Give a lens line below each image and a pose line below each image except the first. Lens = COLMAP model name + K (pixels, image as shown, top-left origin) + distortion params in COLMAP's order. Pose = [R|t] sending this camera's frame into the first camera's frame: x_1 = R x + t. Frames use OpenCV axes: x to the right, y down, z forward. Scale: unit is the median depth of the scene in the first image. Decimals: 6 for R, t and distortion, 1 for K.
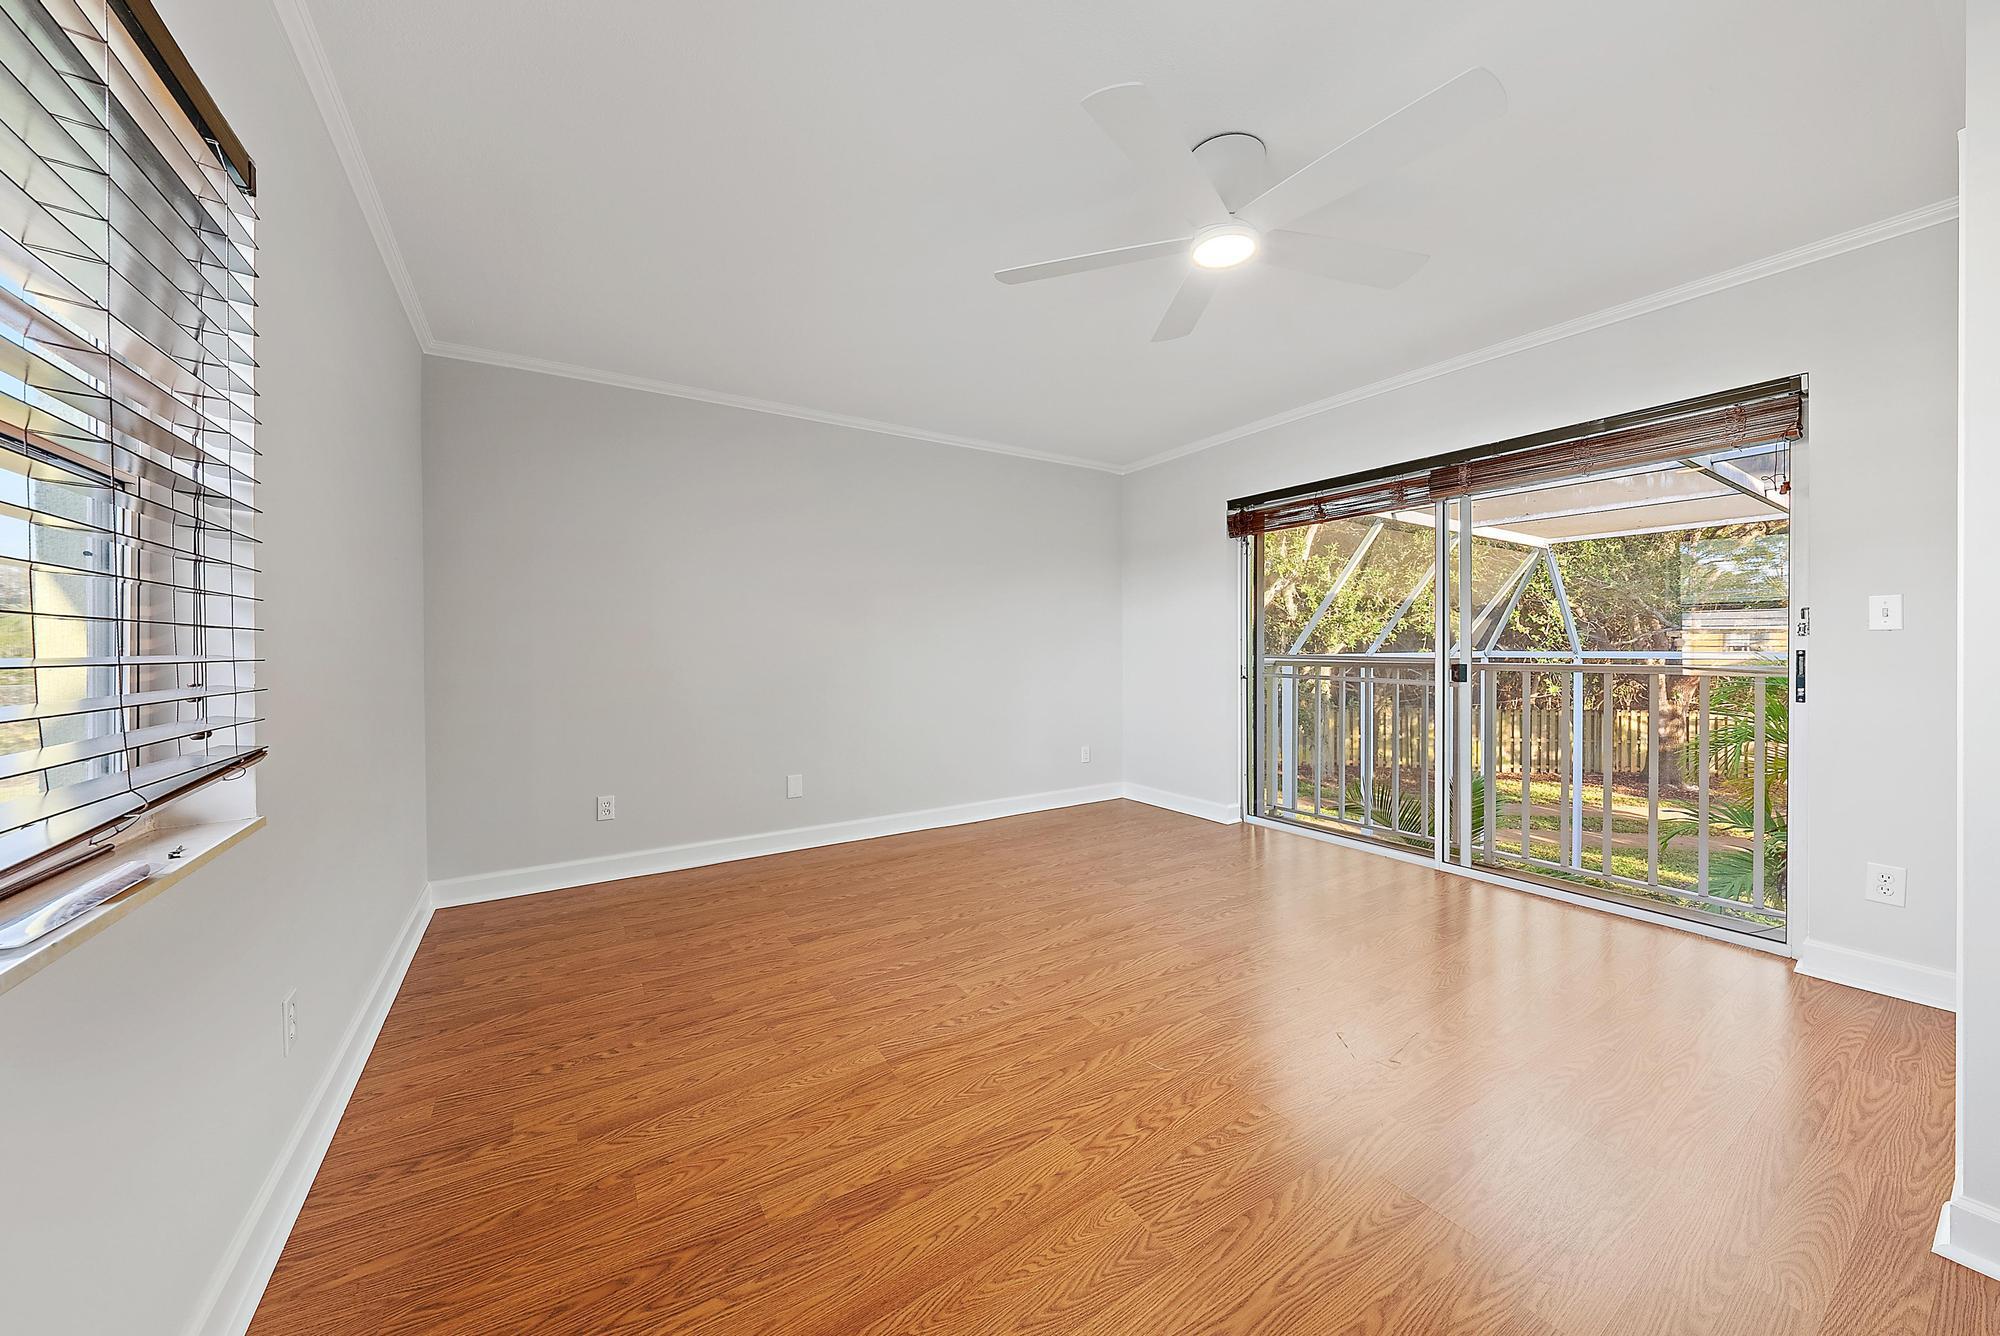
lens RADIAL K [[691.8, 0, 1000.6], [0, 691.8, 651.3], [0, 0, 1]] dist [0.000072, -0.000266]
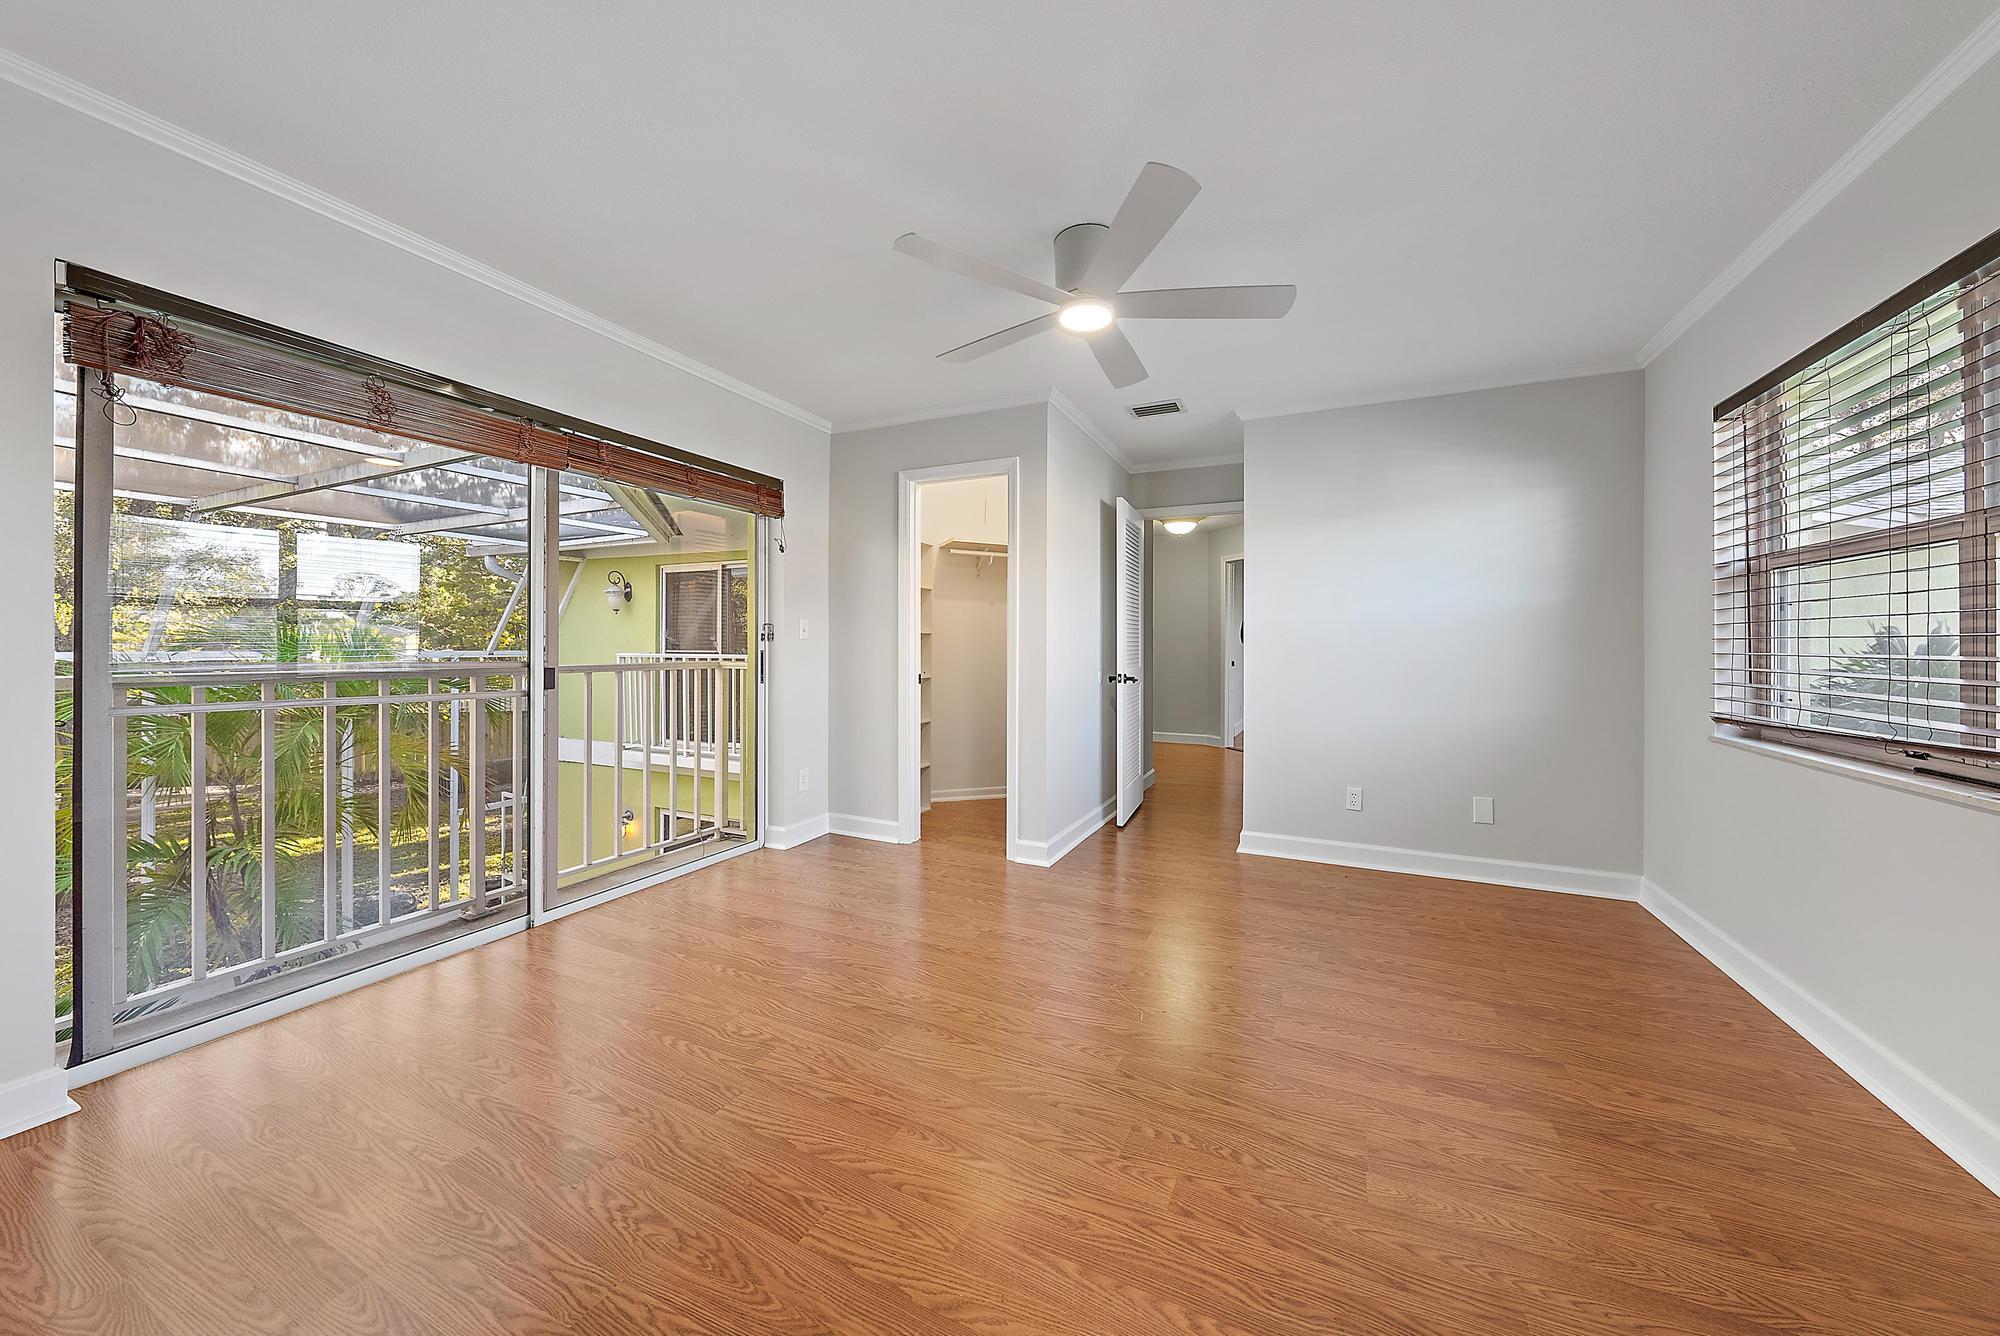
lens RADIAL K [[691.8, 0, 1004.9], [0, 691.8, 650.6], [0, 0, 1]] dist [0.000072, -0.000266]
pose [[-0.531532, -0.009730, 0.846982, -0.488070], [0.003787, 0.999897, 0.013864, -0.015961], [-0.847030, 0.010577, -0.531440, 1.409202]]
